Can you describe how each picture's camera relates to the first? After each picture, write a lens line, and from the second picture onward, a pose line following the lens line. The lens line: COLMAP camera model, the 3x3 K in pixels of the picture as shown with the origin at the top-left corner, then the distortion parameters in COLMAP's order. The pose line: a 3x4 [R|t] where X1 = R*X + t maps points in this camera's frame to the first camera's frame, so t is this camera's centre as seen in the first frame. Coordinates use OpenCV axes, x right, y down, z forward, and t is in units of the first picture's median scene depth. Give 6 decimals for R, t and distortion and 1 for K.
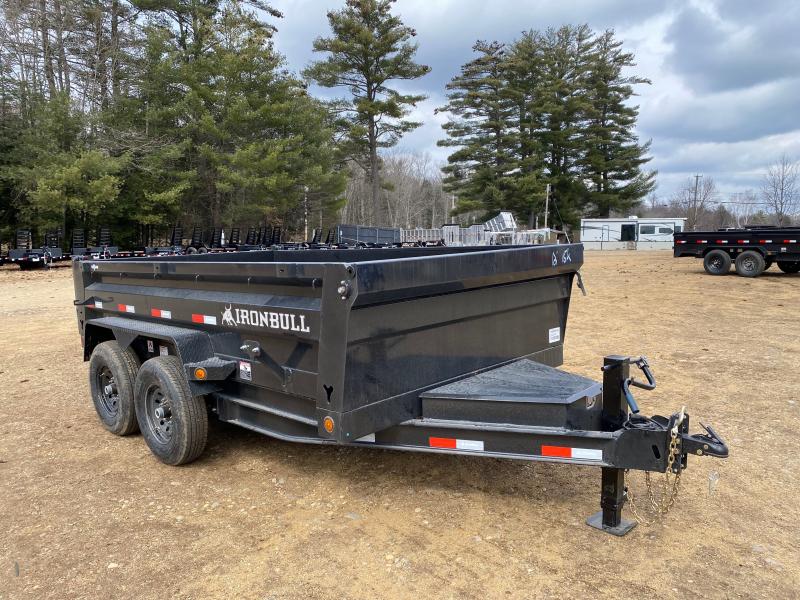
lens RADIAL K [[606.3, 0, 391.2], [0, 606.3, 311.2], [0, 0, 1]] dist [0.007977, -0.005021]
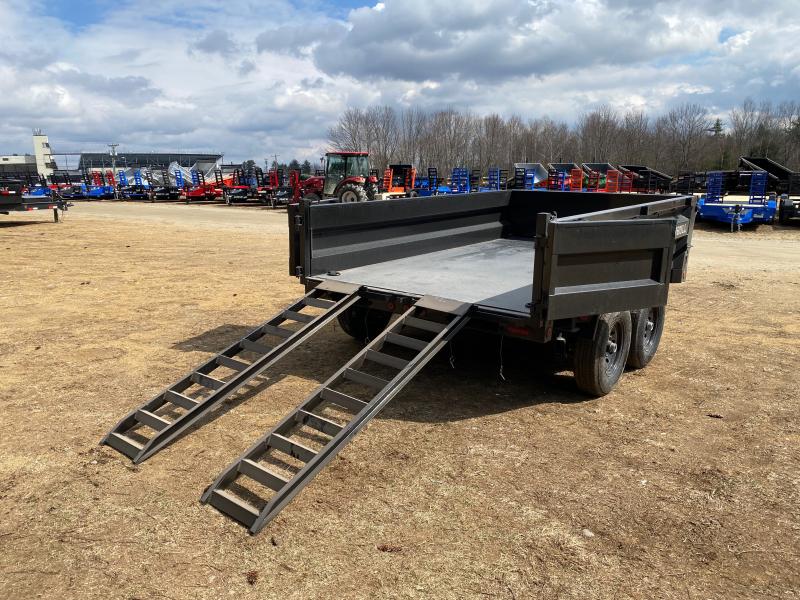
lens RADIAL K [[610.7, 0, 391.7], [0, 610.7, 286.5], [0, 0, 1]] dist [0.012415, -0.004123]
pose [[-0.097936, -0.158520, 0.982487, -0.078369], [0.126352, 0.977263, 0.170272, -0.009781], [-0.987139, 0.140815, -0.075680, 0.080917]]
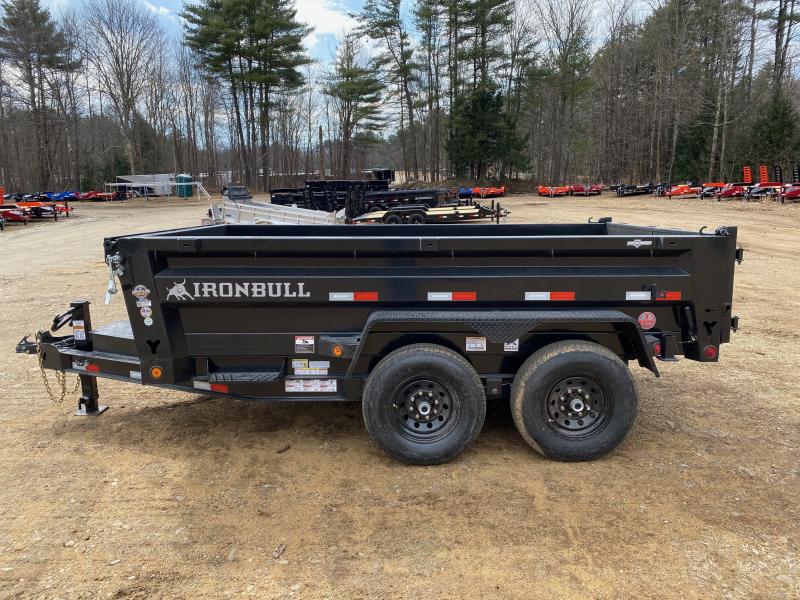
lens RADIAL K [[610.7, 0, 400.0], [0, 610.7, 300.0], [0, 0, 1]] dist [0.007812, -0.004253]
pose [[-0.713208, 0.156510, -0.683256, 0.032186], [-0.054217, 0.959517, 0.276385, -0.014863], [0.698853, 0.234164, -0.675849, 0.098498]]
